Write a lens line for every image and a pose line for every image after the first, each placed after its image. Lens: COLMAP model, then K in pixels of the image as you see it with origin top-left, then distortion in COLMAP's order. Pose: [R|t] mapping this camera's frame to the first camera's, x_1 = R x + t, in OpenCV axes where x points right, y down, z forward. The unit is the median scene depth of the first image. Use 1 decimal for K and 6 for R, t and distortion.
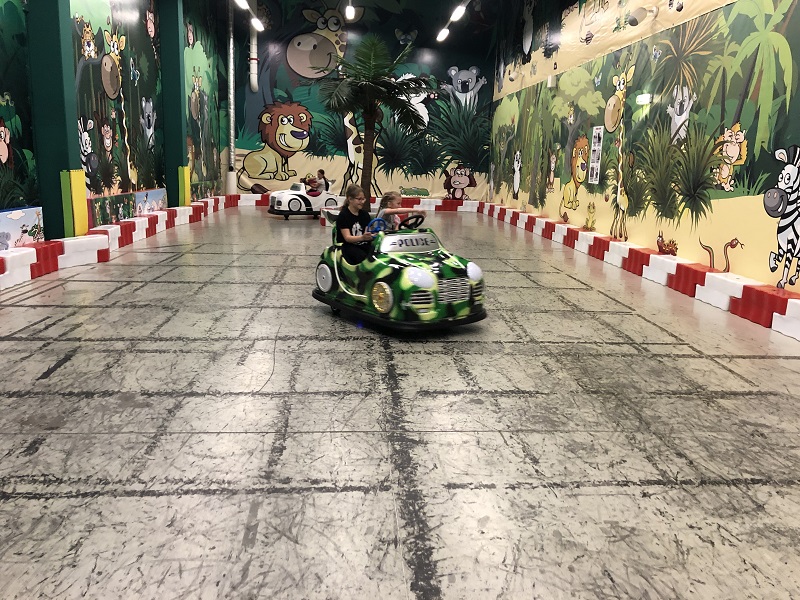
lens RADIAL K [[649.7, 0, 403.3], [0, 649.7, 298.8], [0, 0, 1]] dist [0.013857, -0.021378]
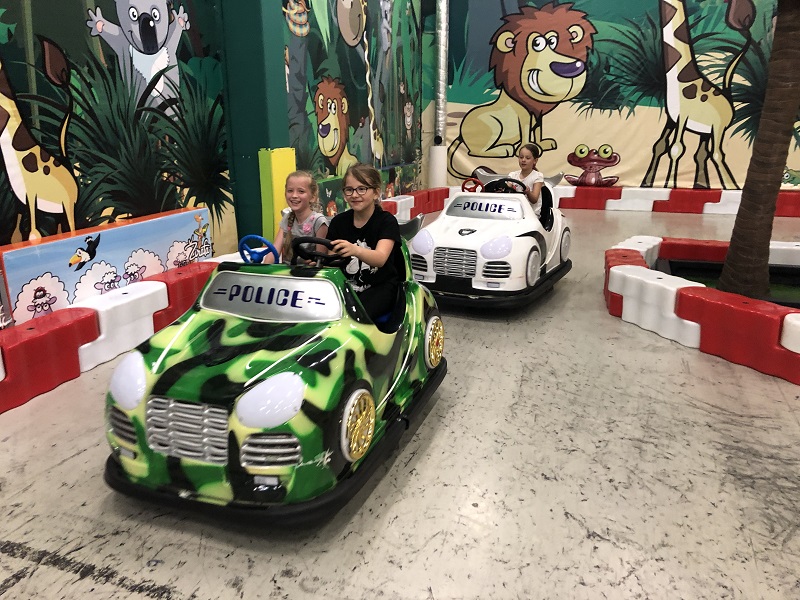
lens RADIAL K [[649.7, 0, 389.2], [0, 649.7, 290.4], [0, 0, 1]] dist [0.013857, -0.021378]
pose [[0.912170, 0.063932, -0.404794, -0.119744], [-0.044688, 0.997384, 0.056821, -0.175165], [0.407368, -0.033741, 0.912641, 0.813709]]
